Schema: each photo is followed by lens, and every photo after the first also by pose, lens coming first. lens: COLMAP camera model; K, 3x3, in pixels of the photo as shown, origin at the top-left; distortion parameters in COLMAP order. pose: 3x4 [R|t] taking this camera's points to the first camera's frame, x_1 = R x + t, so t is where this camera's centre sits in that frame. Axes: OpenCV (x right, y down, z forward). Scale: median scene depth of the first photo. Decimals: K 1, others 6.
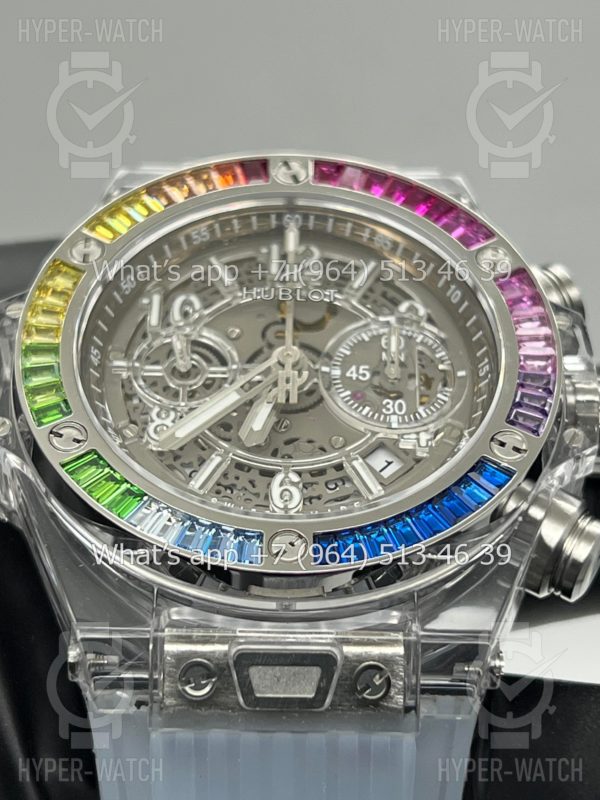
lens RADIAL K [[1888.5, 0, 298.1], [0, 1888.5, 399.0], [0, 0, 1]] dist [0.200323, 0.000000]
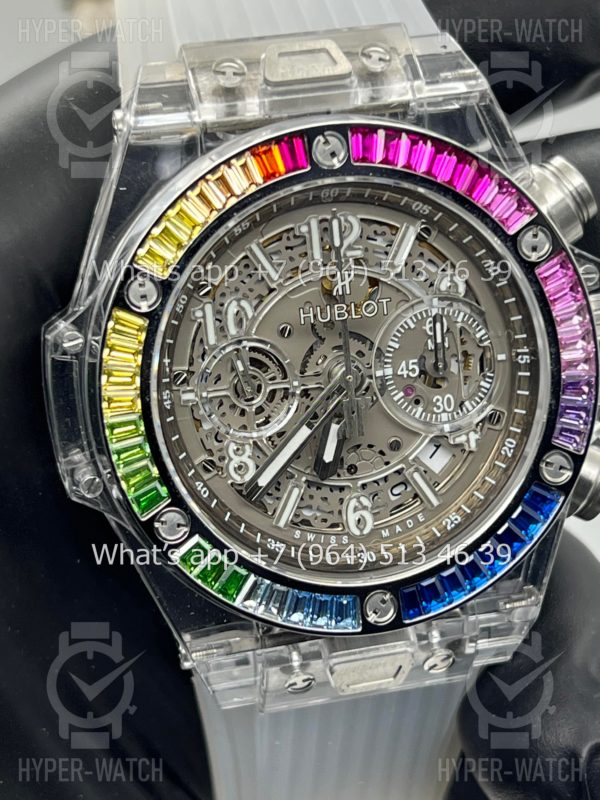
lens RADIAL K [[1888.5, 0, 298.7], [0, 1888.5, 399.0], [0, 0, 1]] dist [0.200323, 0.000000]
pose [[0.974927, -0.136761, 0.175541, -0.219140], [-0.025736, 0.714265, 0.699402, -0.750119], [-0.221034, -0.686384, 0.692836, 0.266370]]
